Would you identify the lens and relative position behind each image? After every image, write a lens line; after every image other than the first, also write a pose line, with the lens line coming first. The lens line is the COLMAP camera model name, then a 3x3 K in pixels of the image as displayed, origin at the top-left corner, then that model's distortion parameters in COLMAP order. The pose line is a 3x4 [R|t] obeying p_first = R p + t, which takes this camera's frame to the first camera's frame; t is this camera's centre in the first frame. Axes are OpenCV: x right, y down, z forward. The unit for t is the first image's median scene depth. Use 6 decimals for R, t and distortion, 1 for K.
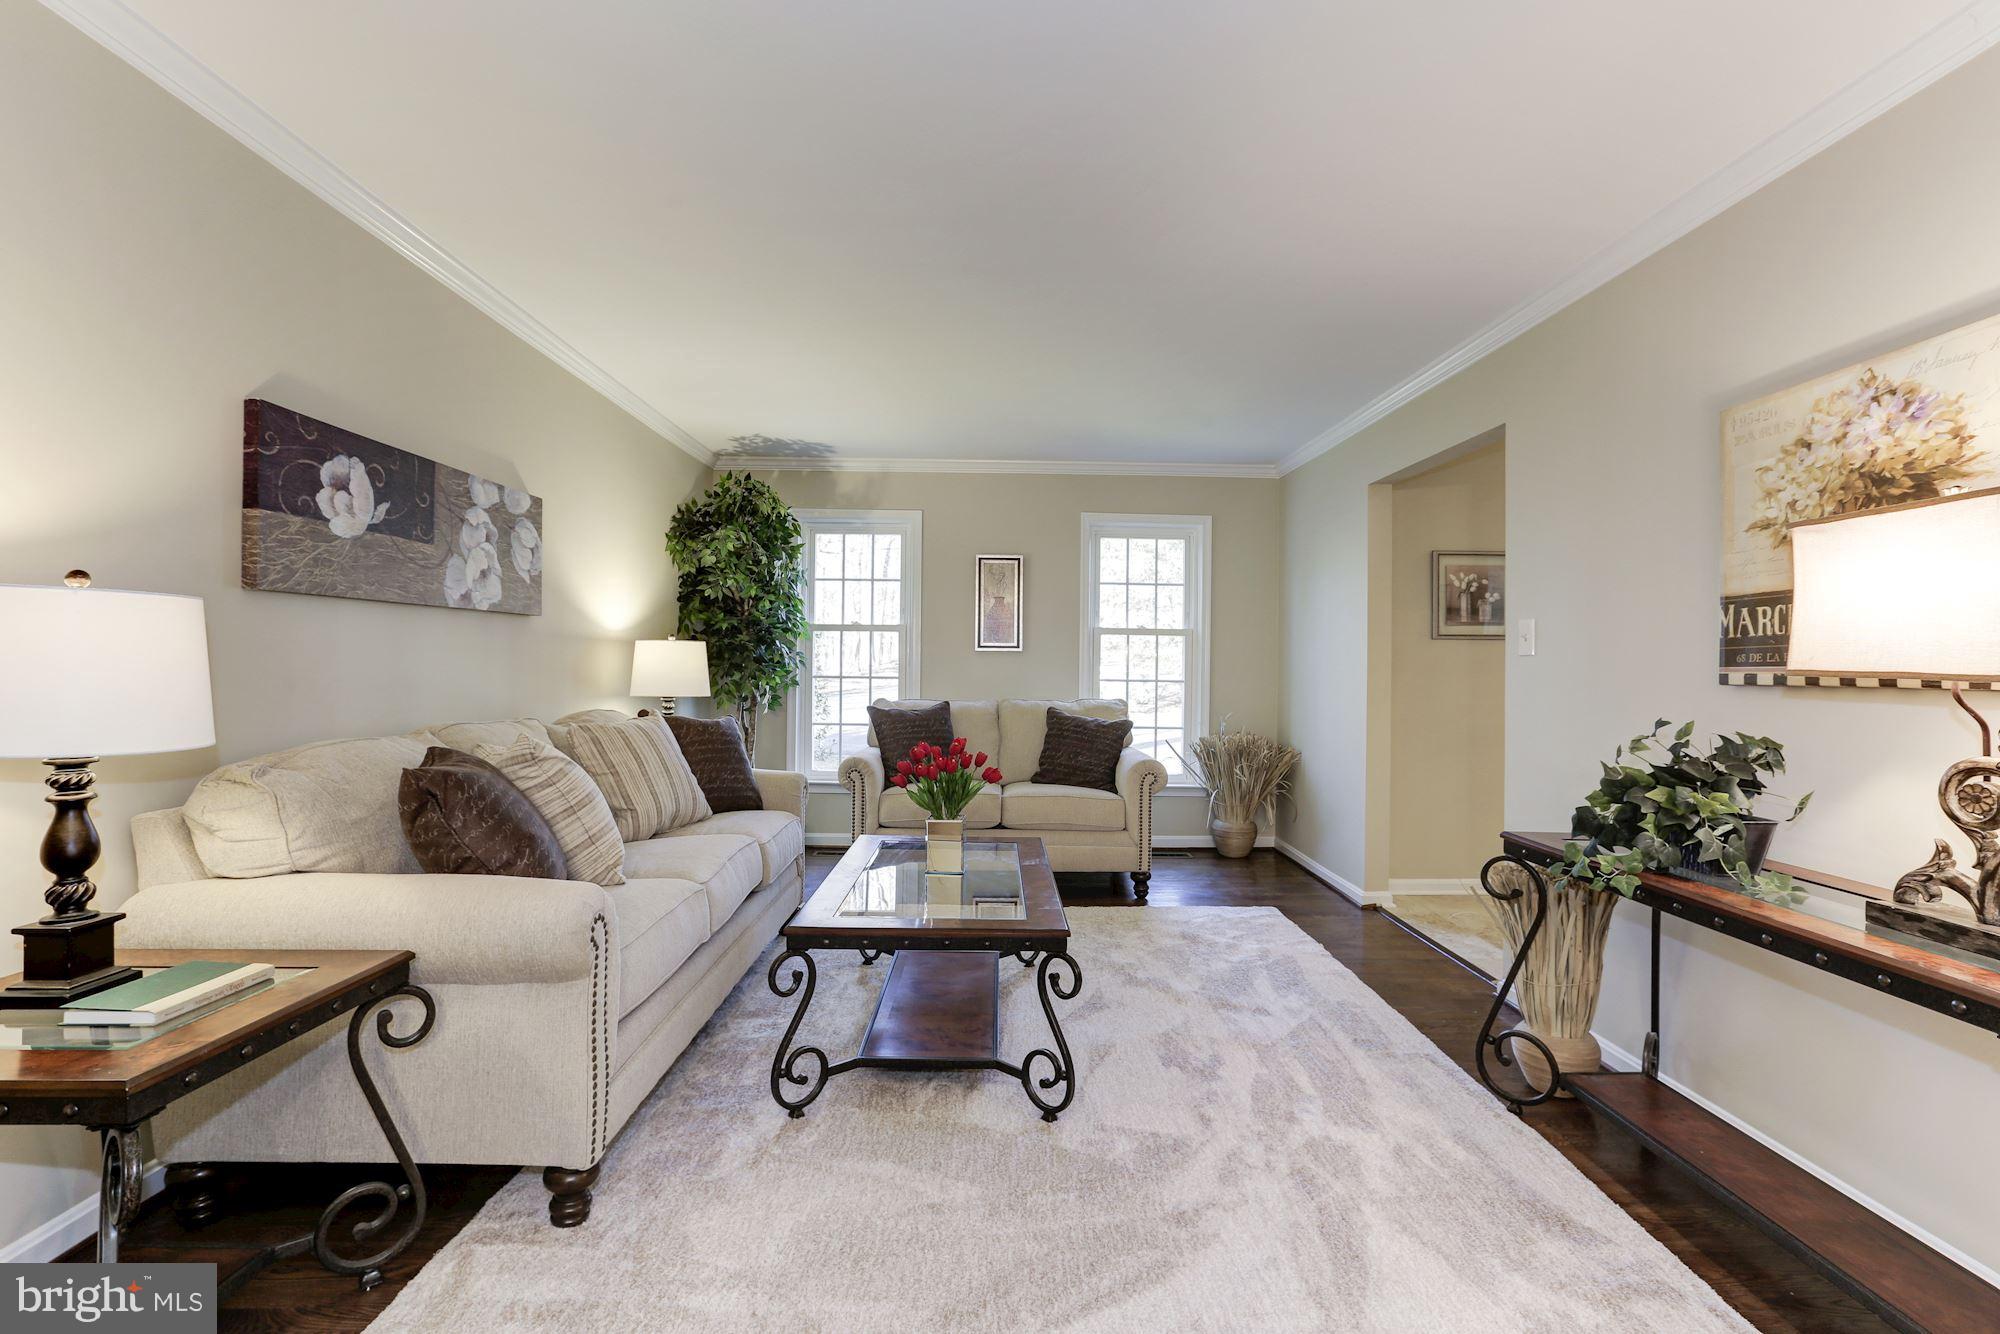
lens RADIAL K [[951.0, 0, 1042.6], [0, 951.0, 664.7], [0, 0, 1]] dist [-0.073485, 0.065614]
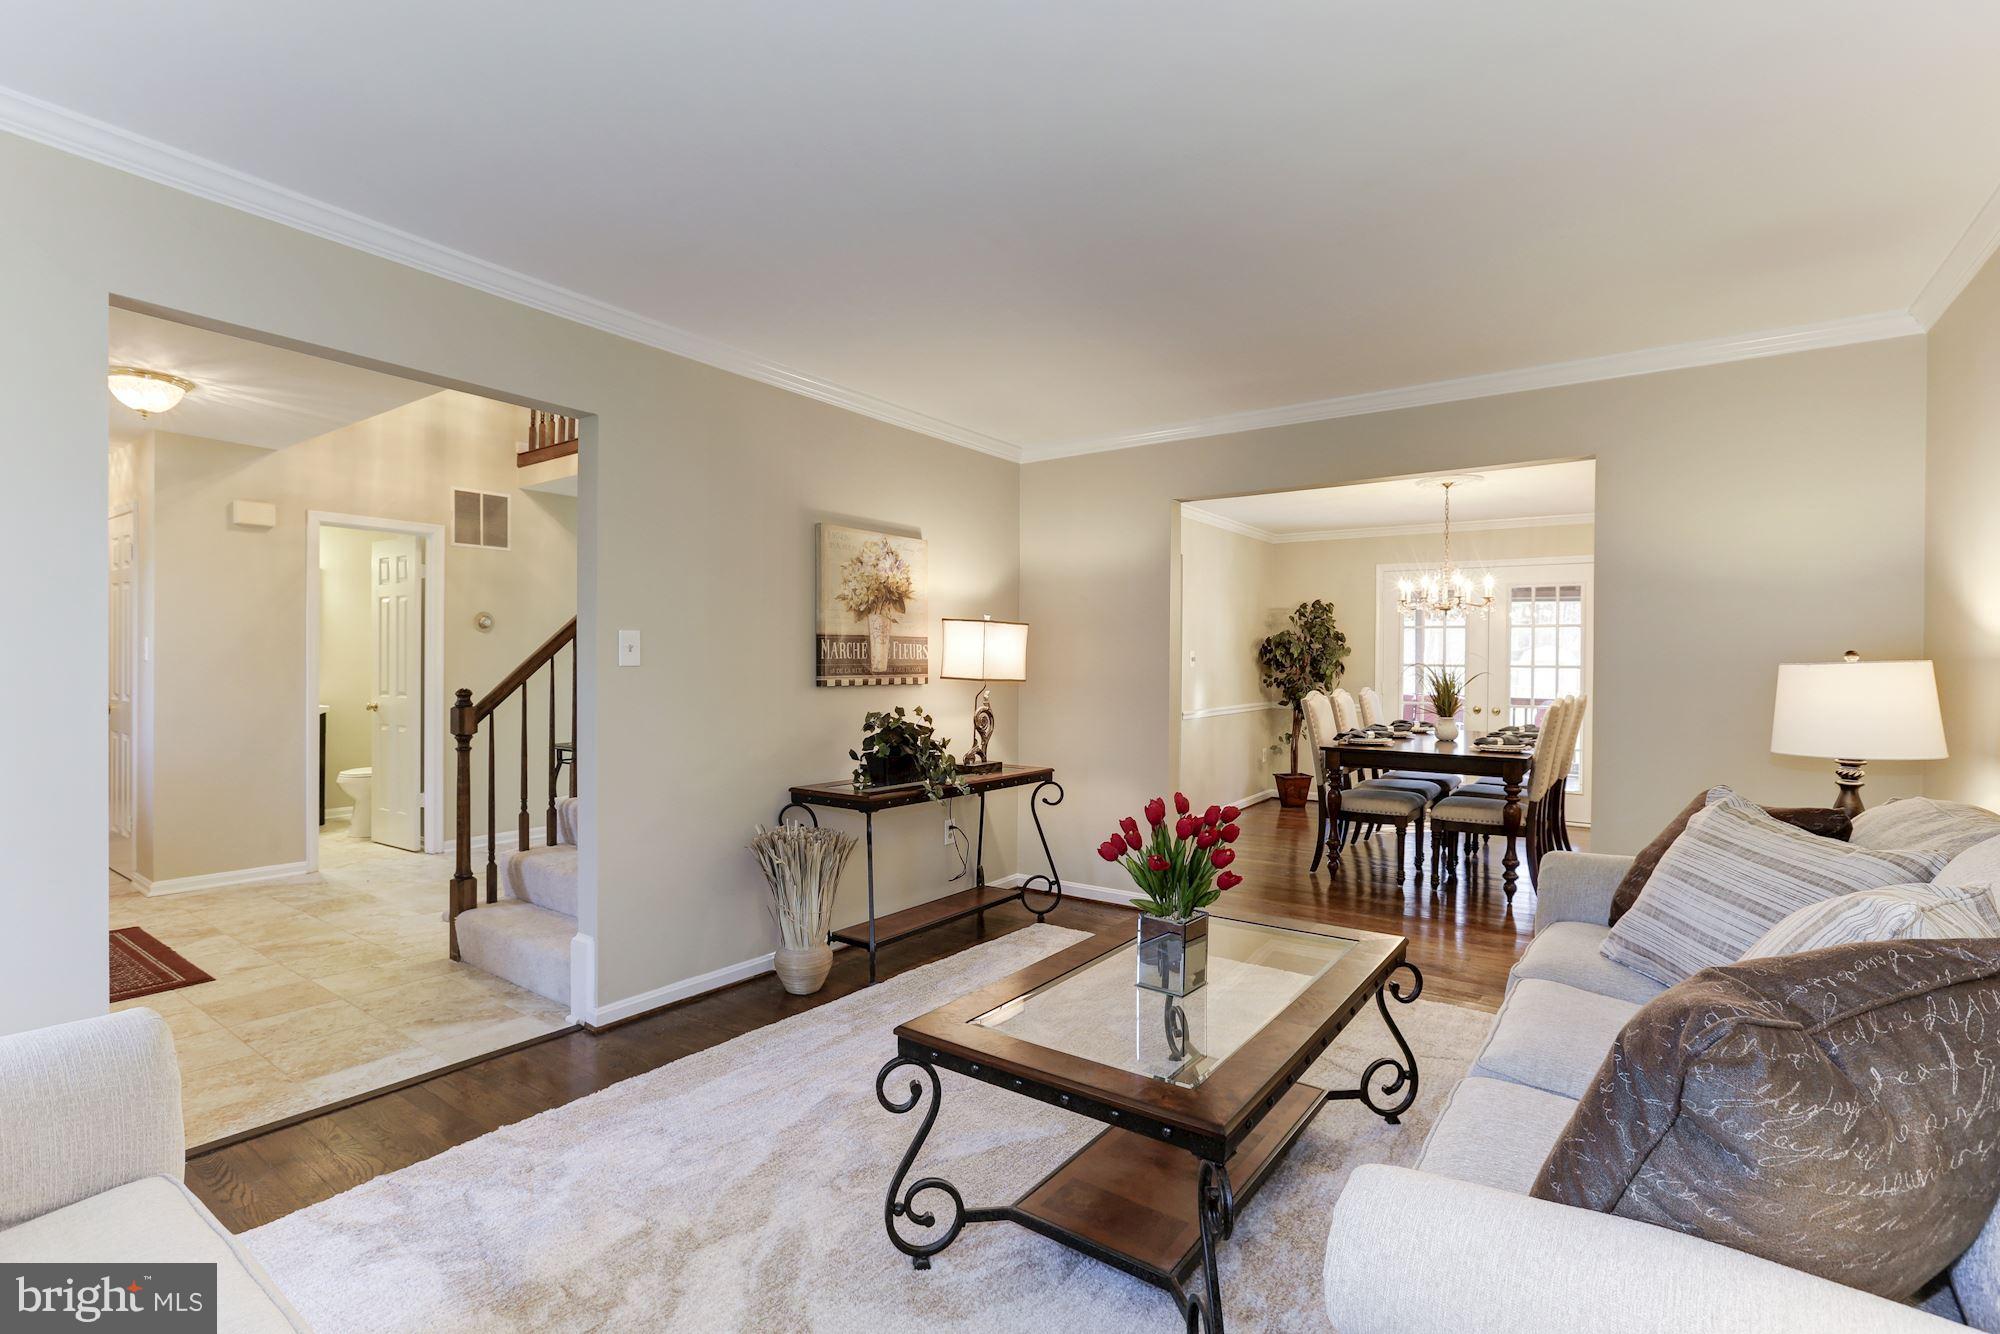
lens RADIAL K [[924.5, 0, 997.2], [0, 924.5, 662.6], [0, 0, 1]] dist [-0.024235, 0.013832]
pose [[-0.770969, -0.019098, 0.636586, -0.437853], [-0.019880, 0.999785, 0.005917, -0.028952], [-0.636562, -0.008093, -0.771183, 1.586457]]
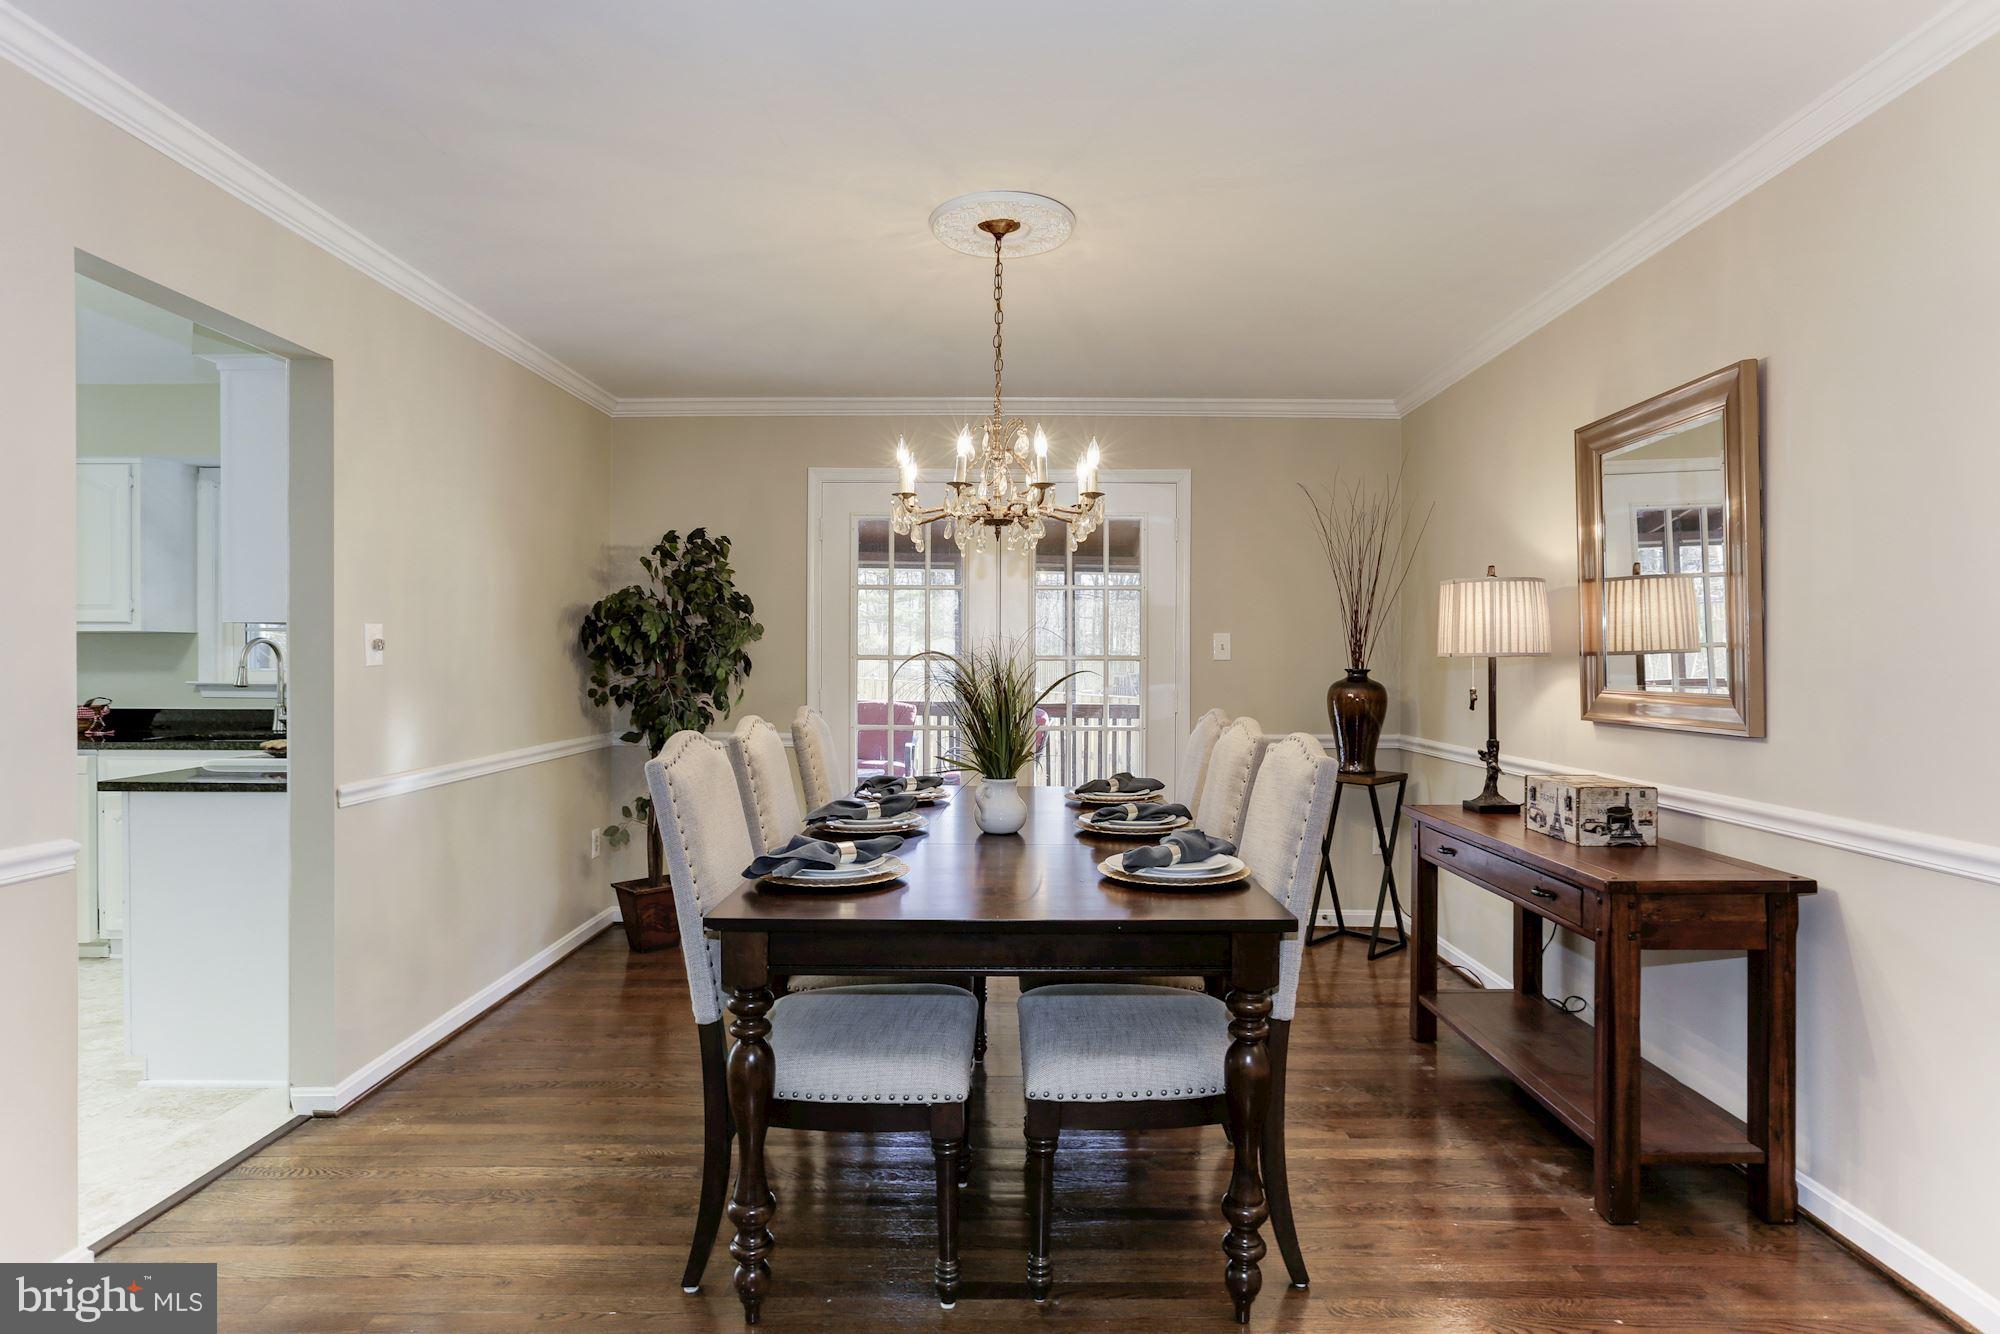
lens RADIAL K [[1050.1, 0, 1028.1], [0, 1050.1, 659.3], [0, 0, 1]] dist [-0.029917, 0.000930]
pose [[-0.998410, -0.012192, 0.055043, -0.028323], [-0.012410, 0.999916, -0.003627, -0.024172], [-0.054995, -0.004305, -0.998477, 0.469117]]
